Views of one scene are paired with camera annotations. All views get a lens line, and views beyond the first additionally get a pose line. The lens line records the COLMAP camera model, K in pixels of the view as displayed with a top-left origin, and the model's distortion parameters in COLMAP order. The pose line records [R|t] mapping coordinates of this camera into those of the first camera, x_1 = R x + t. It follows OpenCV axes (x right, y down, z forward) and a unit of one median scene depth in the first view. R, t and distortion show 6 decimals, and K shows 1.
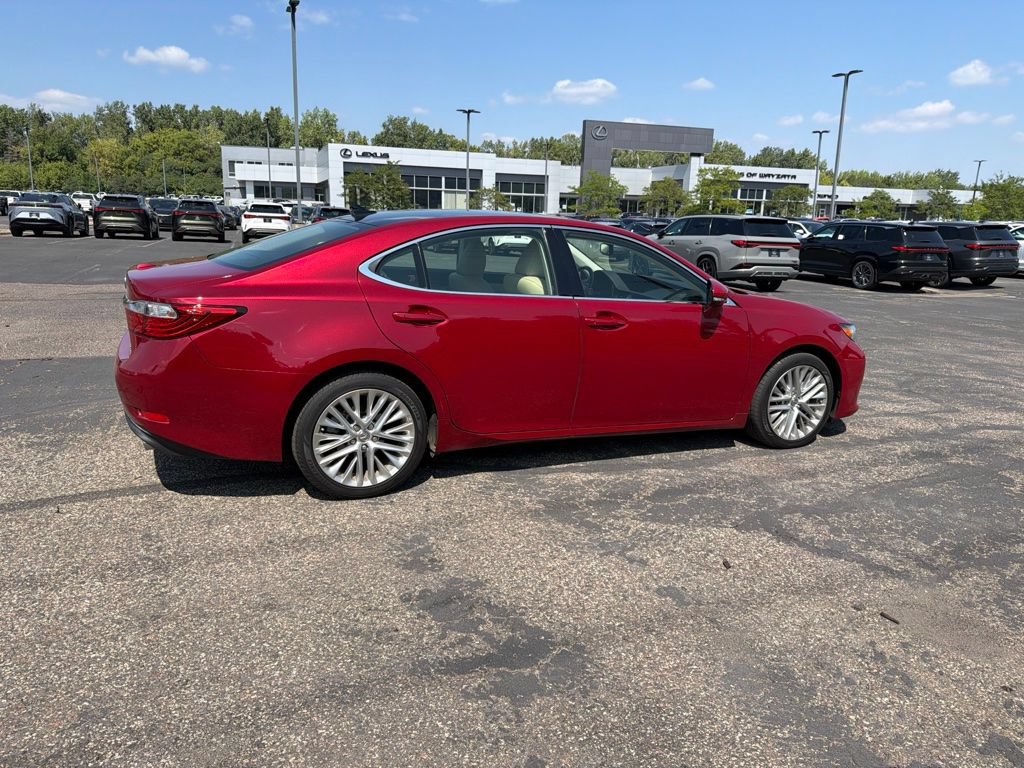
lens RADIAL K [[718.6, 0, 512.0], [0, 718.6, 384.0], [0, 0, 1]] dist [0.036487, -0.050523]
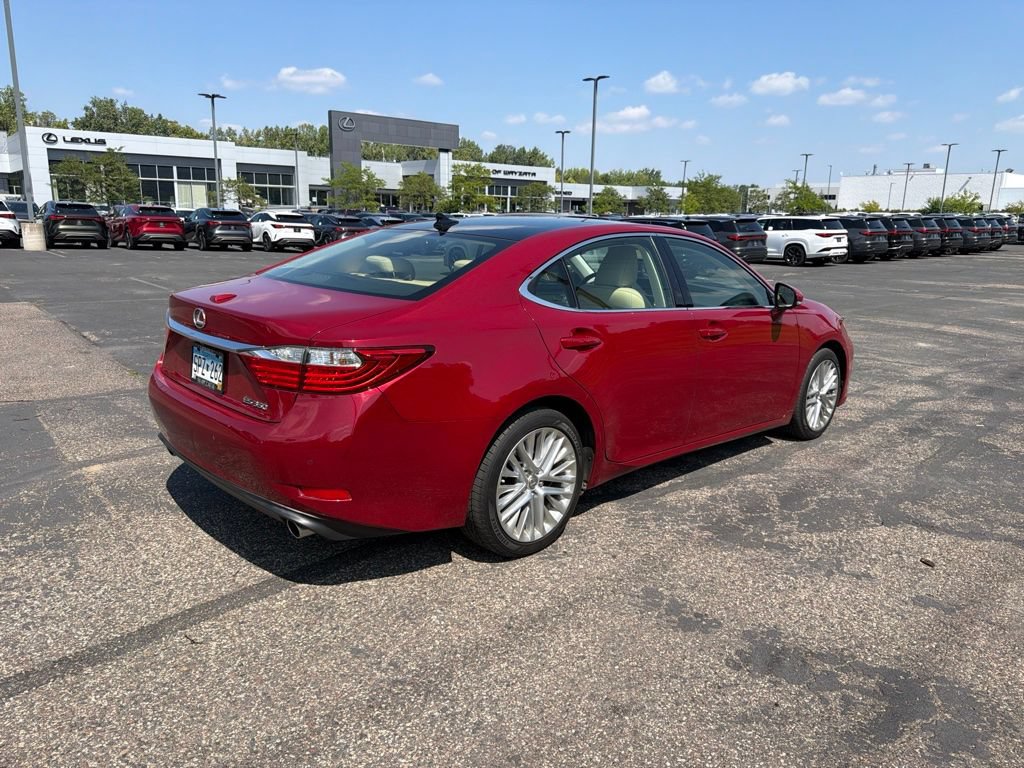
lens RADIAL K [[720.8, 0, 512.0], [0, 720.8, 384.0], [0, 0, 1]] dist [0.028665, -0.041828]
pose [[0.939890, -0.084076, 0.330964, -0.355392], [0.081385, 0.996440, 0.022008, -0.047036], [-0.331636, 0.006251, 0.943387, 0.132520]]
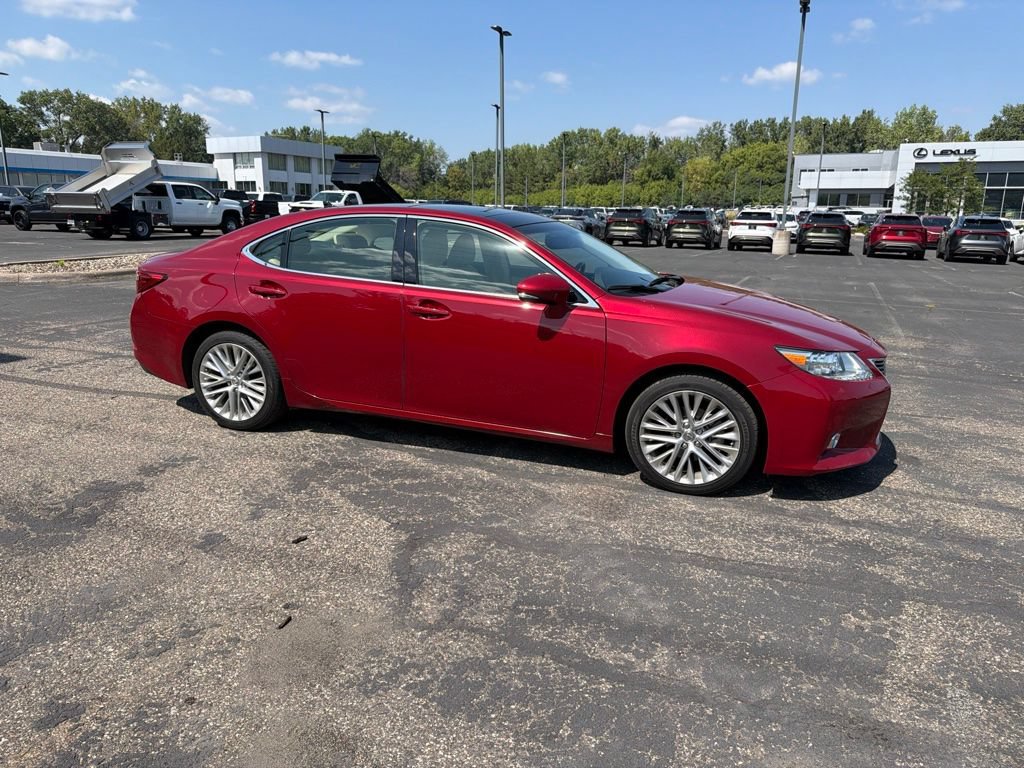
lens RADIAL K [[716.4, 0, 511.3], [0, 716.4, 388.9], [0, 0, 1]] dist [0.073191, -0.114851]
pose [[0.726268, 0.140549, -0.672890, 0.714669], [-0.145183, 0.988156, 0.049699, -0.034423], [0.671905, 0.061597, 0.738071, 0.263885]]
